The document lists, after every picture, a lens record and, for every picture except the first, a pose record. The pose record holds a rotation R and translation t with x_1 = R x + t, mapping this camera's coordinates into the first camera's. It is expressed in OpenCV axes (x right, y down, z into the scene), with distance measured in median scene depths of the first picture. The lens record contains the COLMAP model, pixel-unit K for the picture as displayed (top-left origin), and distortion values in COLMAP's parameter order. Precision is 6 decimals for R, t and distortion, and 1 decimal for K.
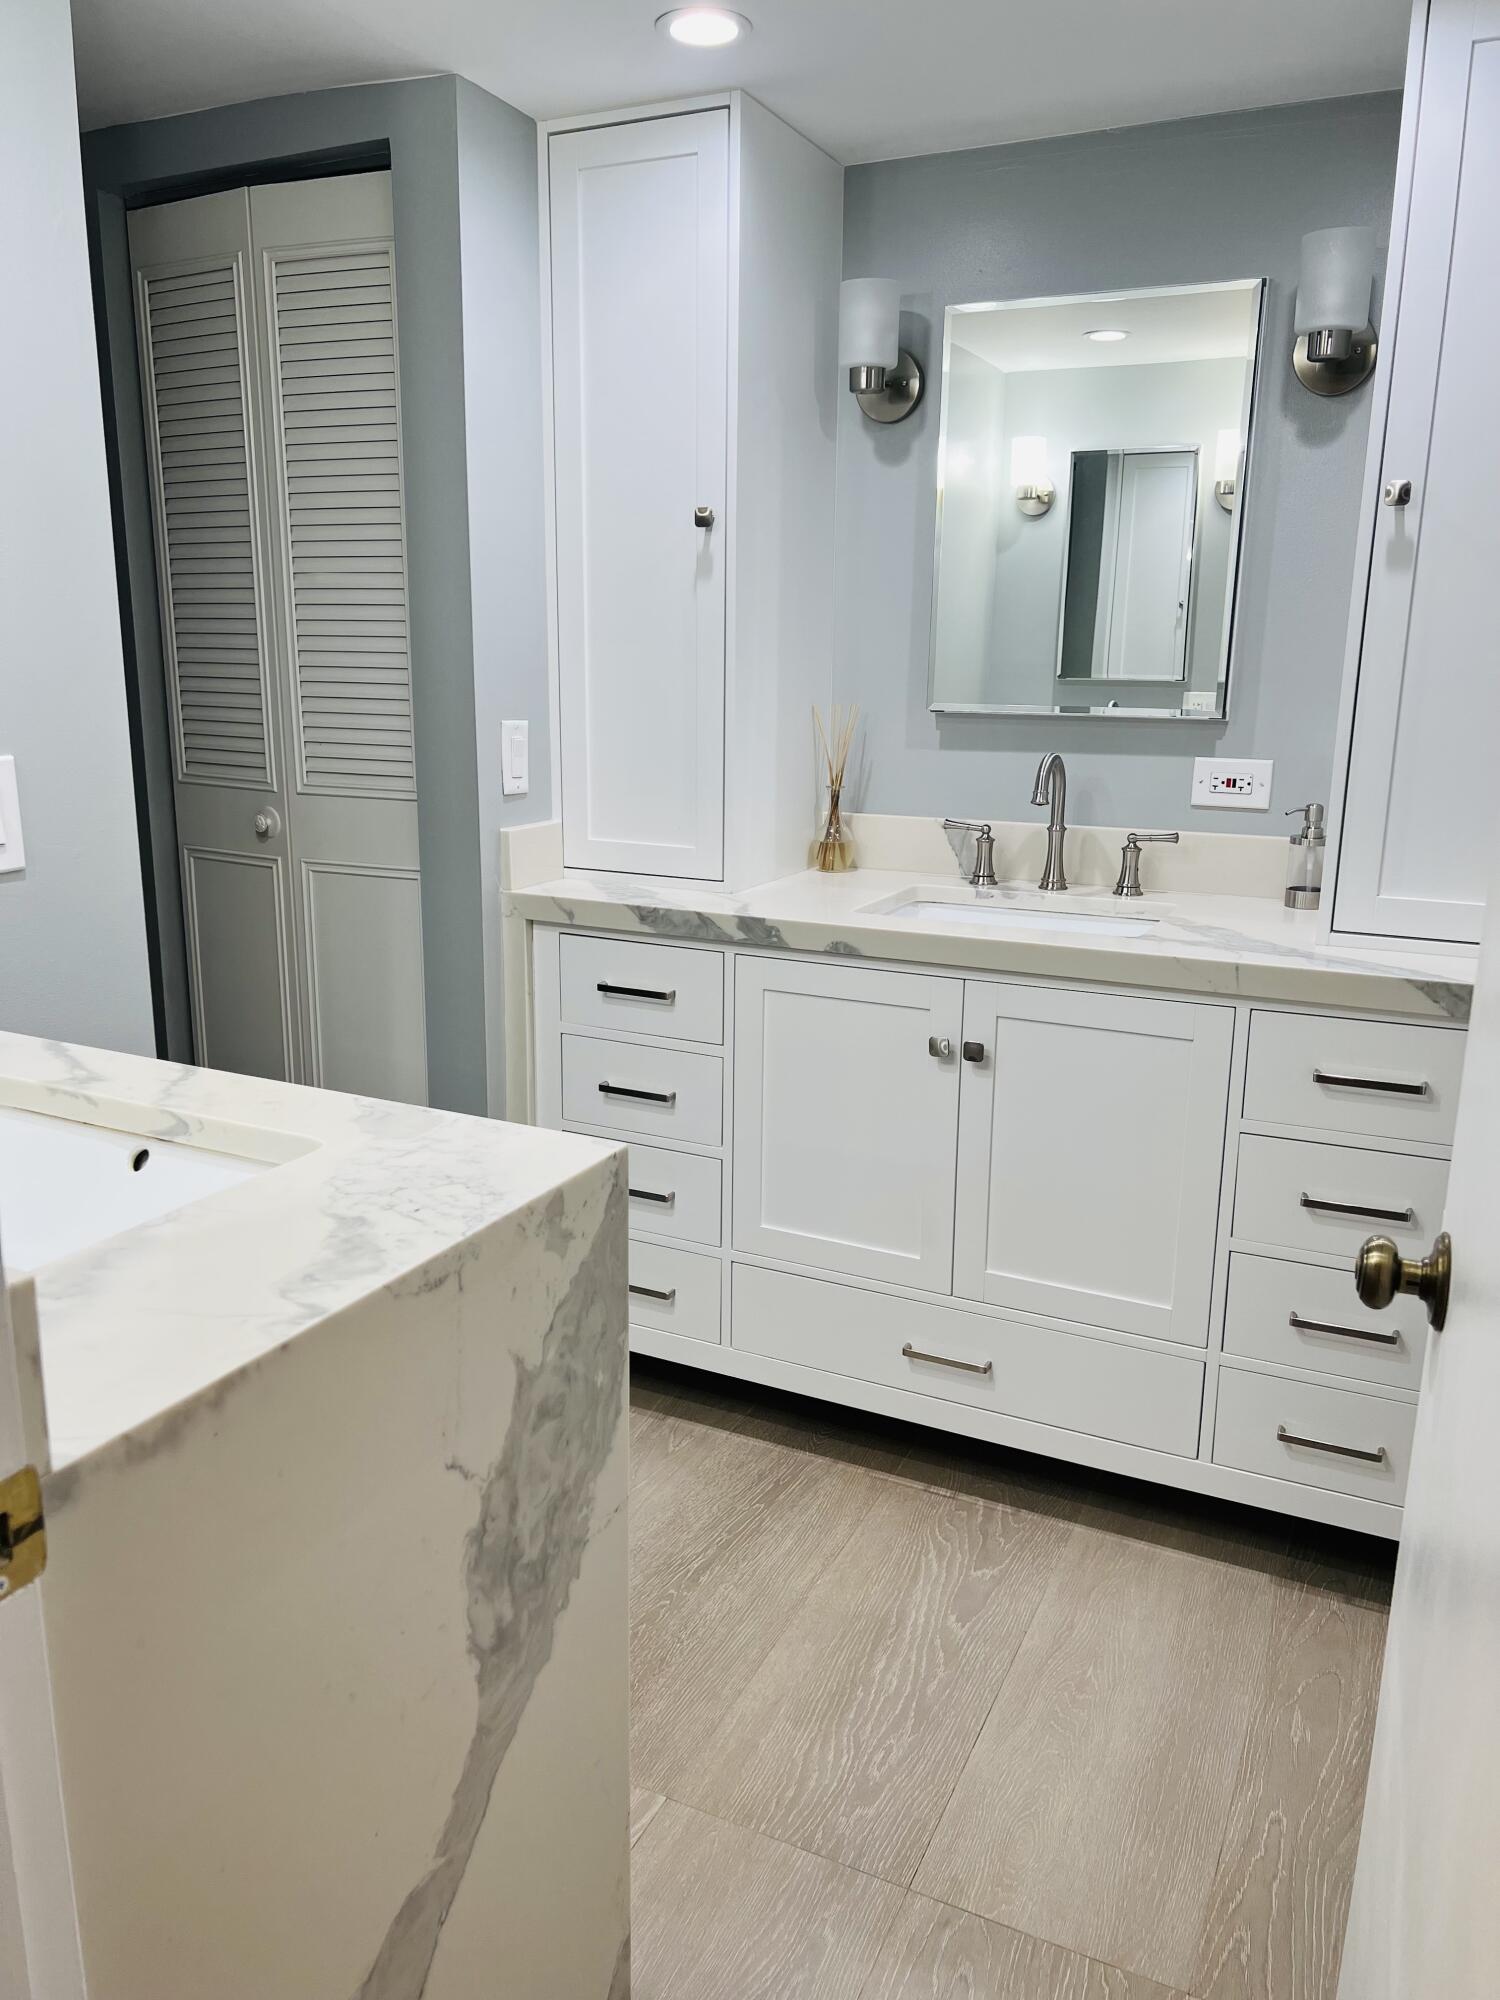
lens RADIAL K [[1474.2, 0, 744.6], [0, 1474.2, 1003.7], [0, 0, 1]] dist [-0.001193, -0.004142]
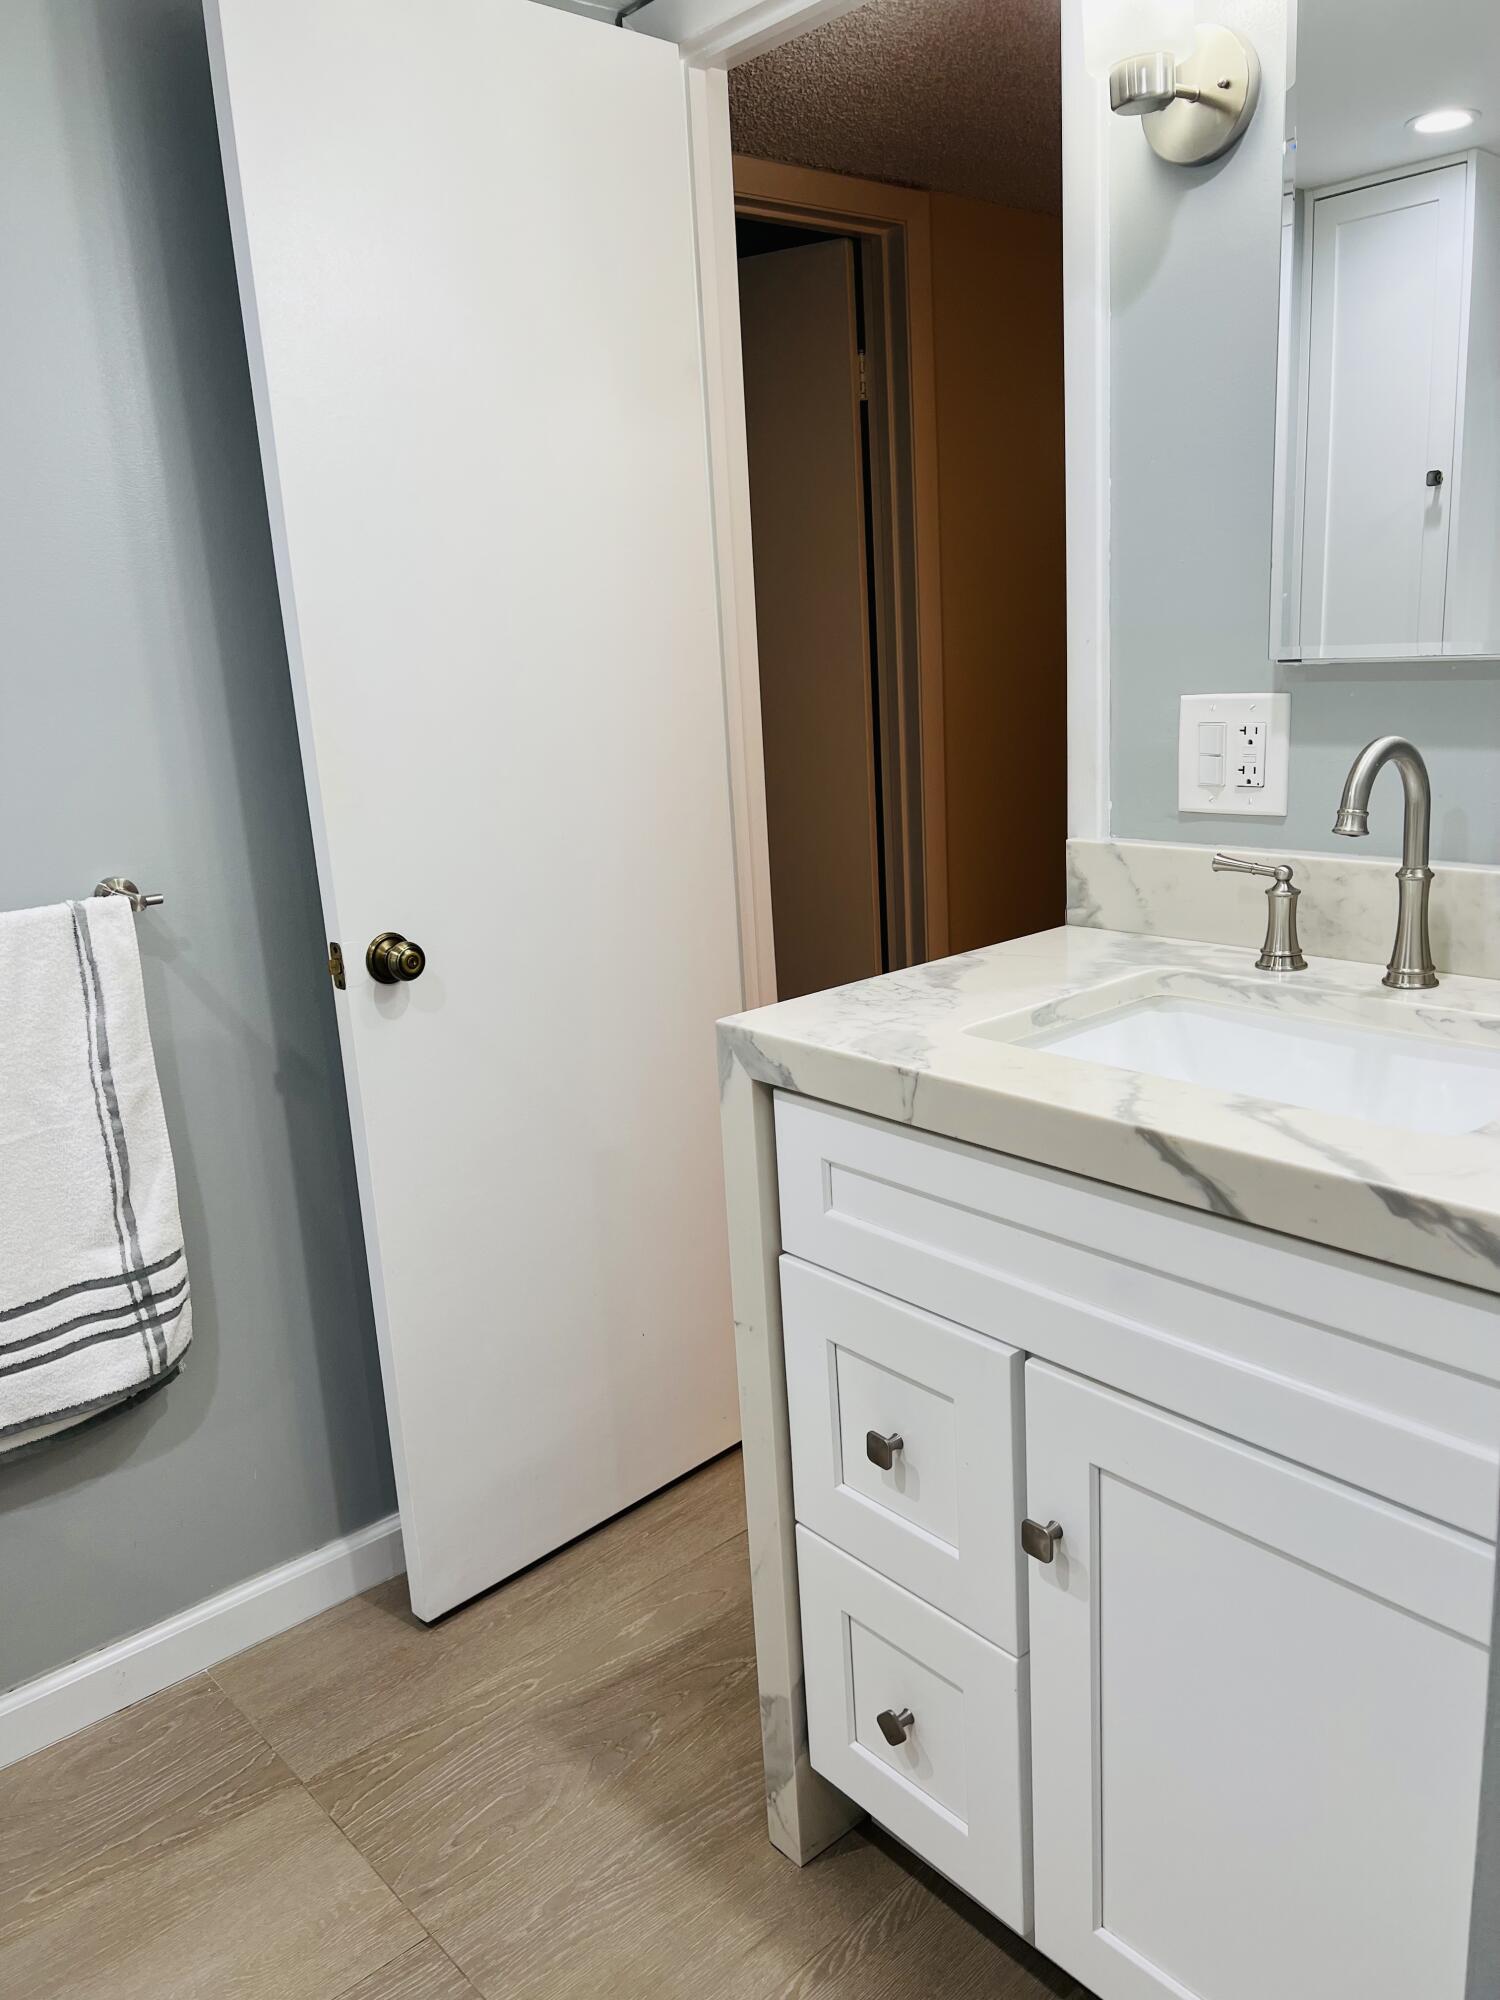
lens RADIAL K [[1474.2, 0, 744.6], [0, 1474.2, 1003.7], [0, 0, 1]] dist [-0.001193, -0.004142]
pose [[-0.918073, -0.055845, 0.392459, -0.499816], [0.138010, 0.883064, 0.448500, -0.394003], [-0.371612, 0.465918, -0.803009, 1.700849]]
